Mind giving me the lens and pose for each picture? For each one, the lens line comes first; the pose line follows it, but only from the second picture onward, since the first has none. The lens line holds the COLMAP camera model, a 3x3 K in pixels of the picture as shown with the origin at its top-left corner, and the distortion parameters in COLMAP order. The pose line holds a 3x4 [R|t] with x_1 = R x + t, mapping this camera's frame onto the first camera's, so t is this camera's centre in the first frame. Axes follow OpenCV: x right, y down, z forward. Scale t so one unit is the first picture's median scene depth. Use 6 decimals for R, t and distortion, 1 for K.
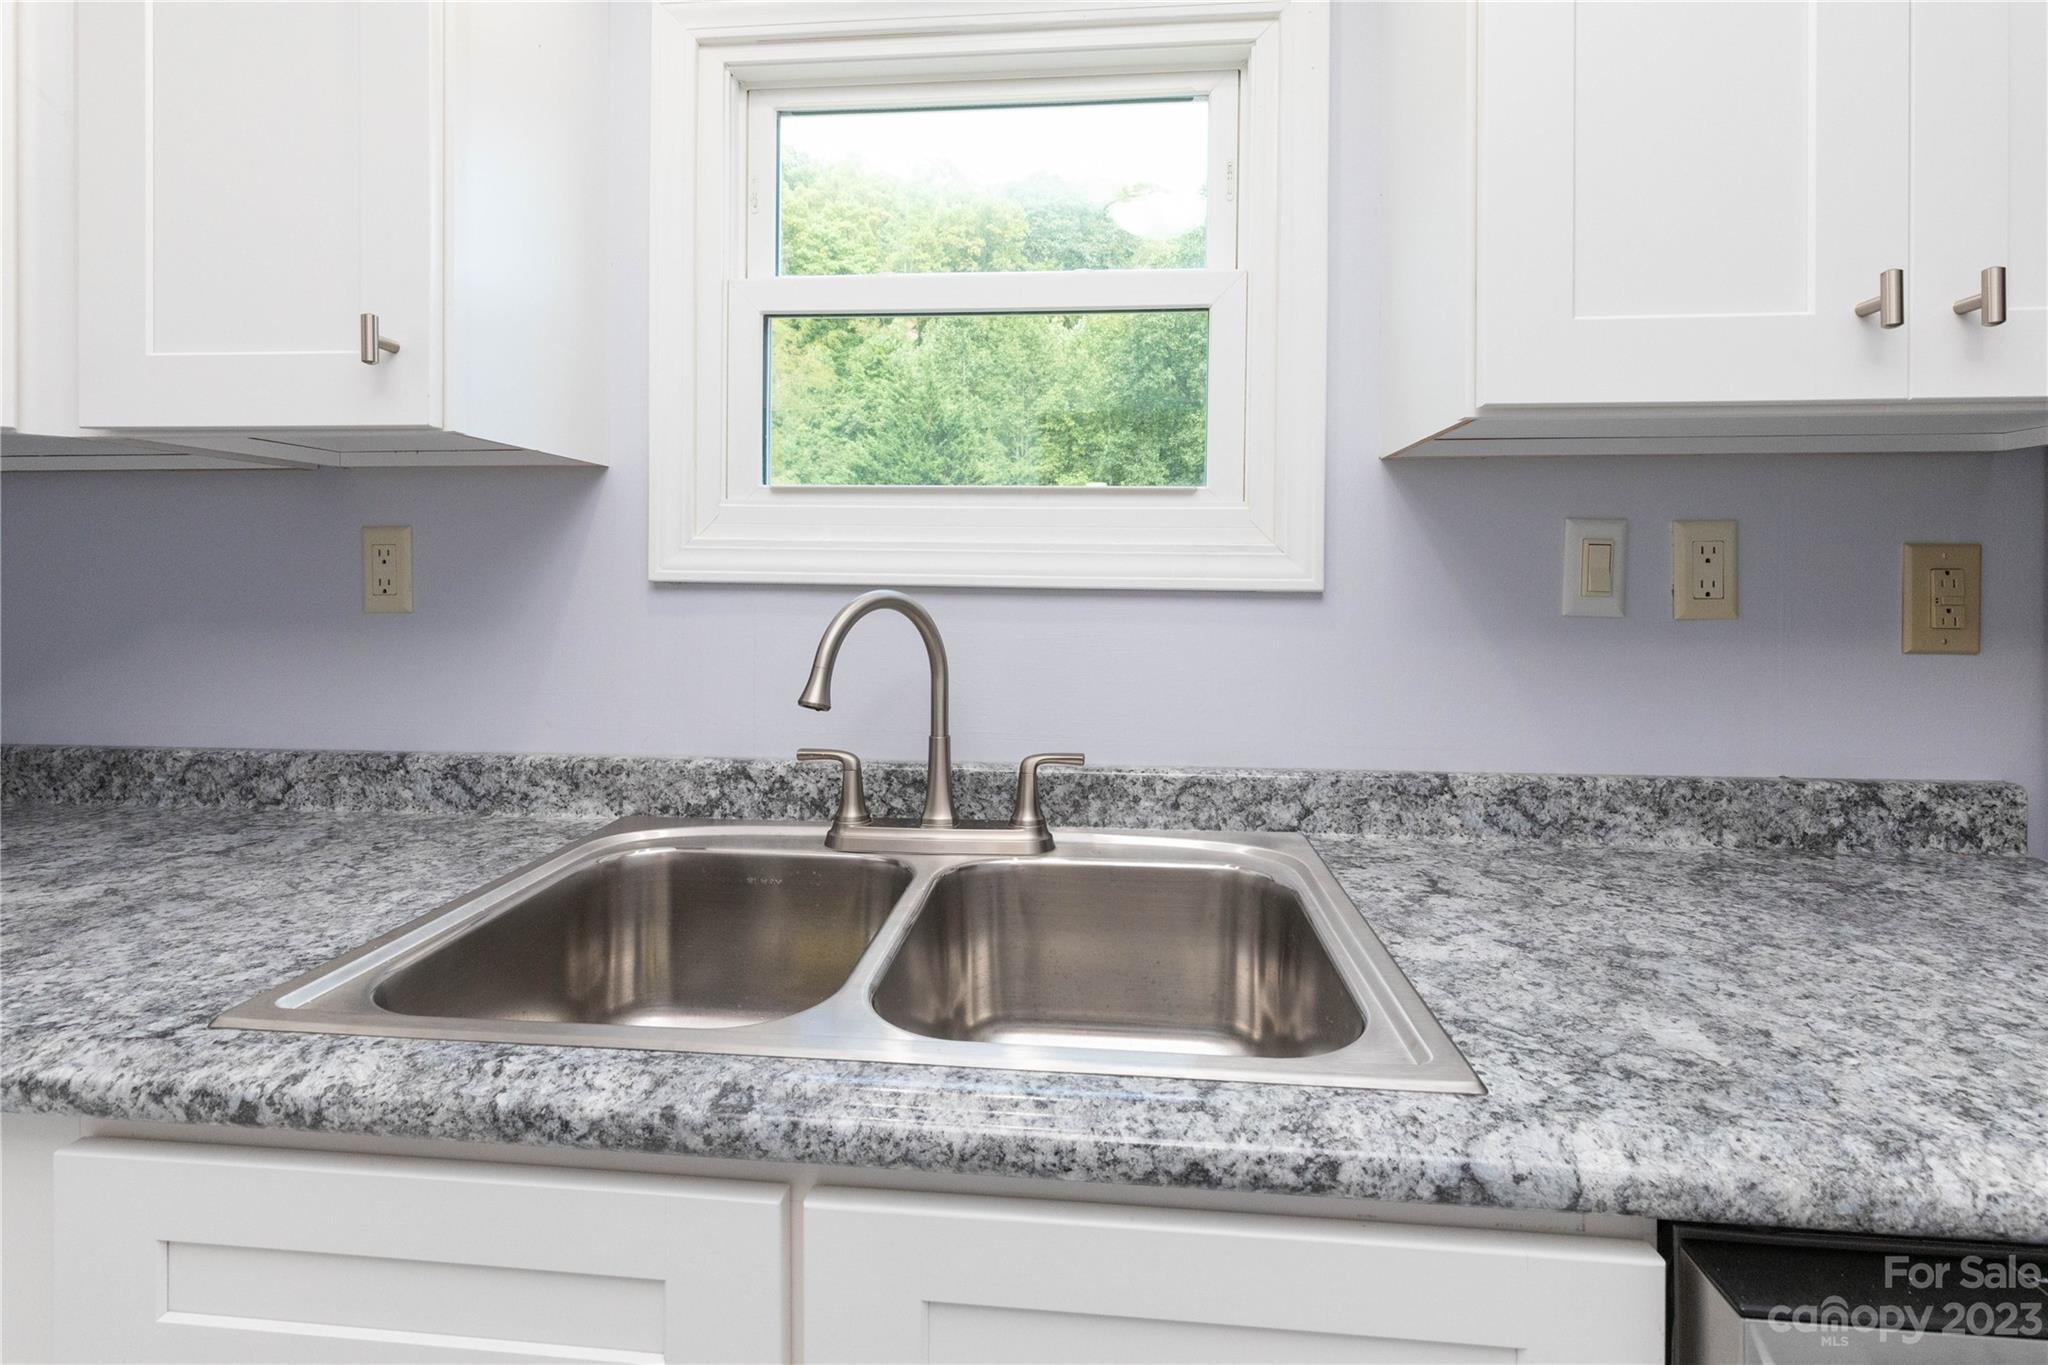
lens RADIAL K [[942.9, 0, 1023.3], [0, 942.9, 581.7], [0, 0, 1]] dist [0.003509, 0.000374]
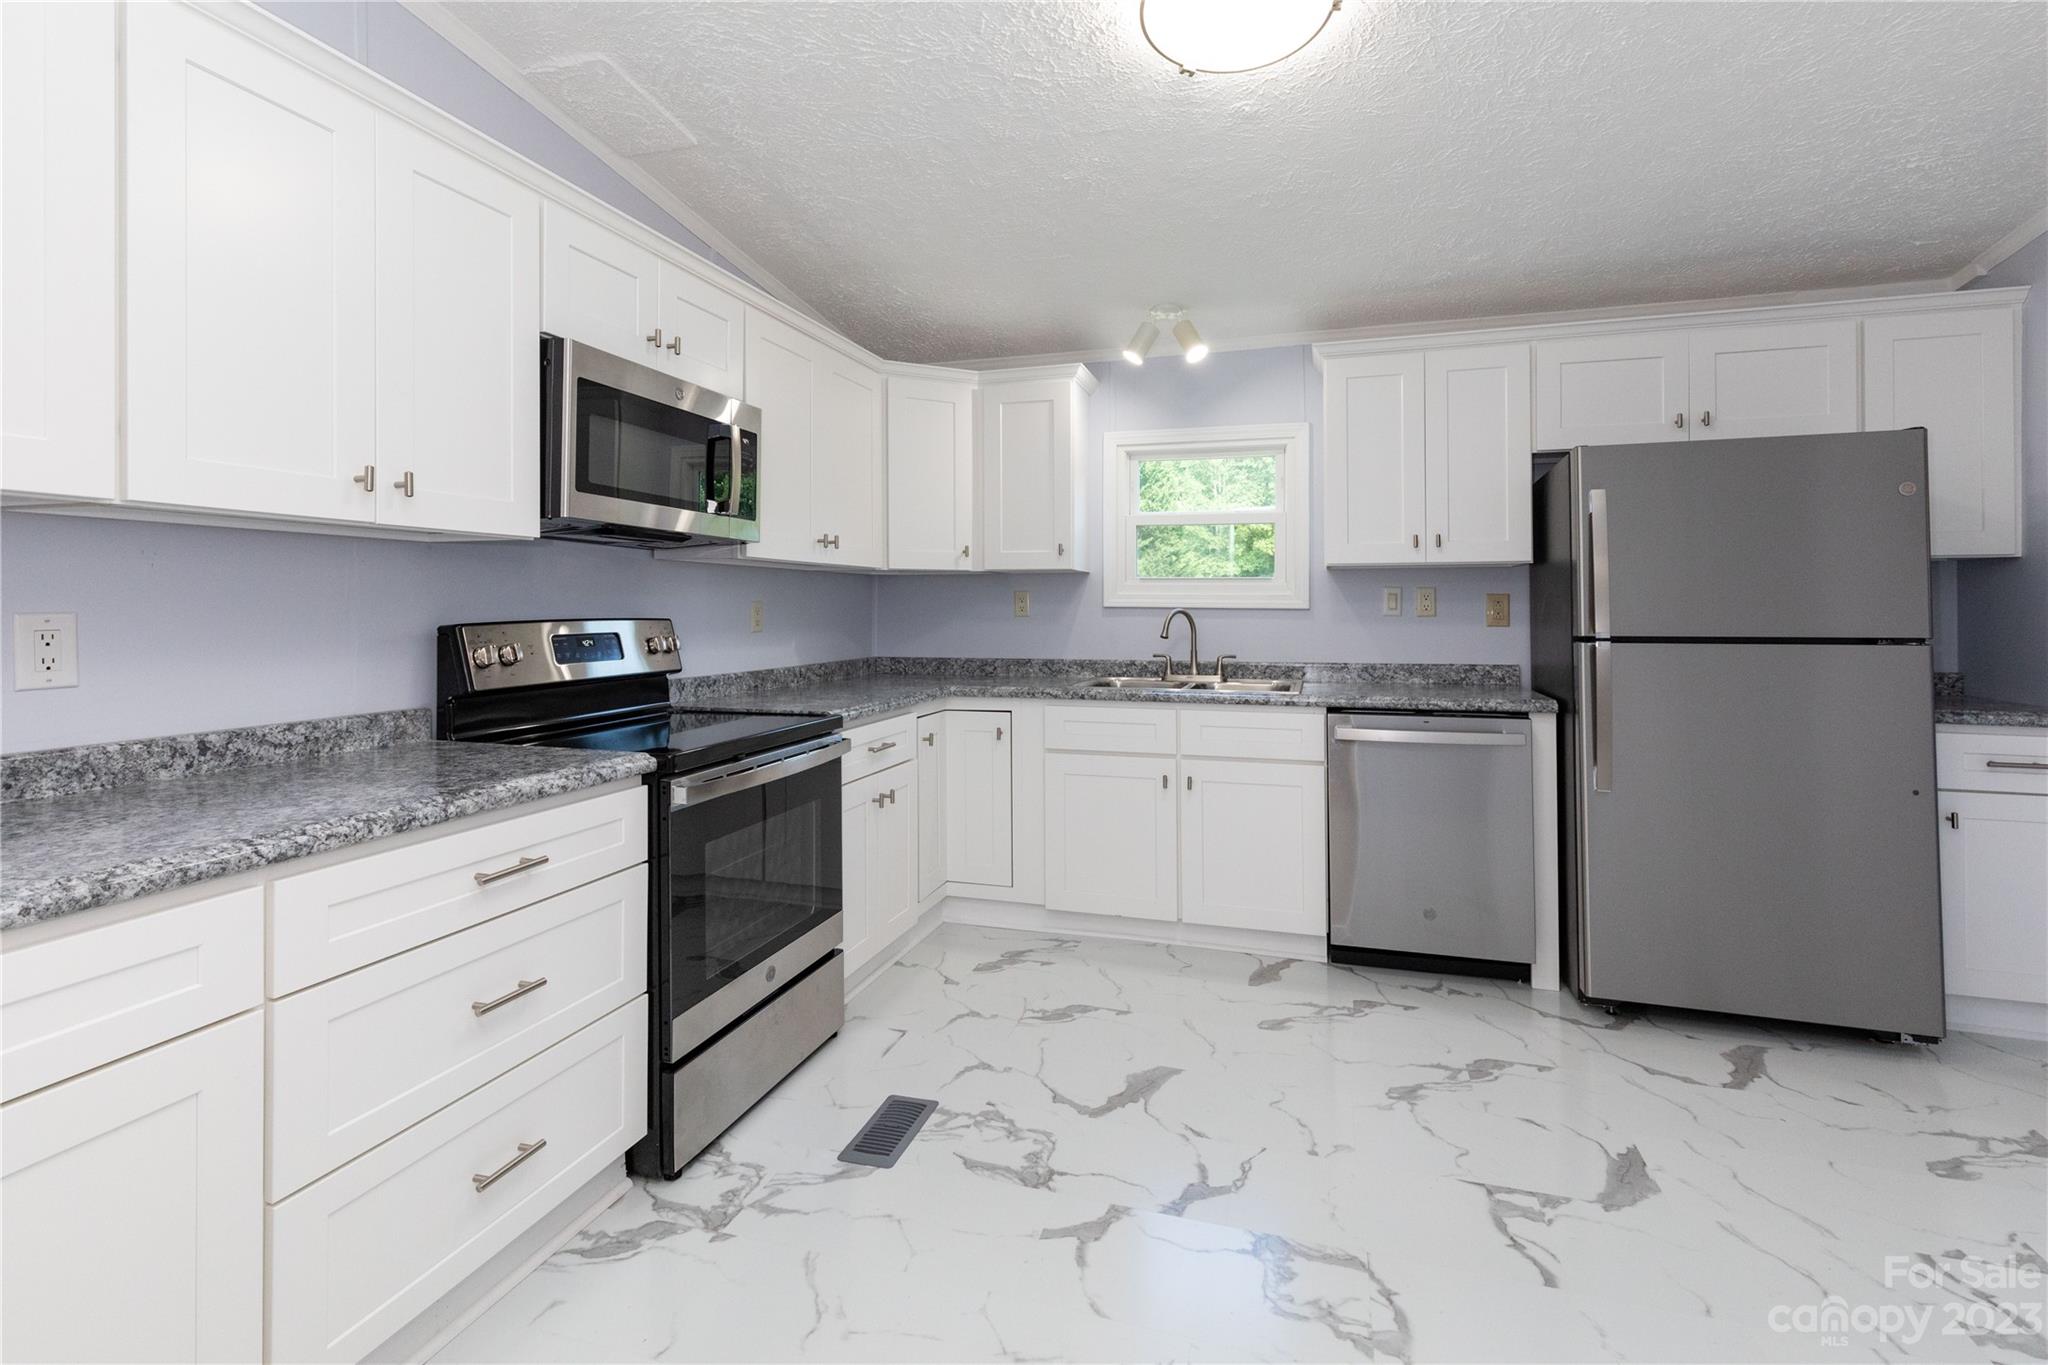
lens RADIAL K [[942.9, 0, 1025.0], [0, 942.9, 600.9], [0, 0, 1]] dist [0.003509, 0.000374]
pose [[0.978937, -0.004435, -0.204113, 0.011490], [0.000704, 0.999831, -0.018351, 0.042025], [0.204160, 0.017821, 0.978775, -2.487656]]
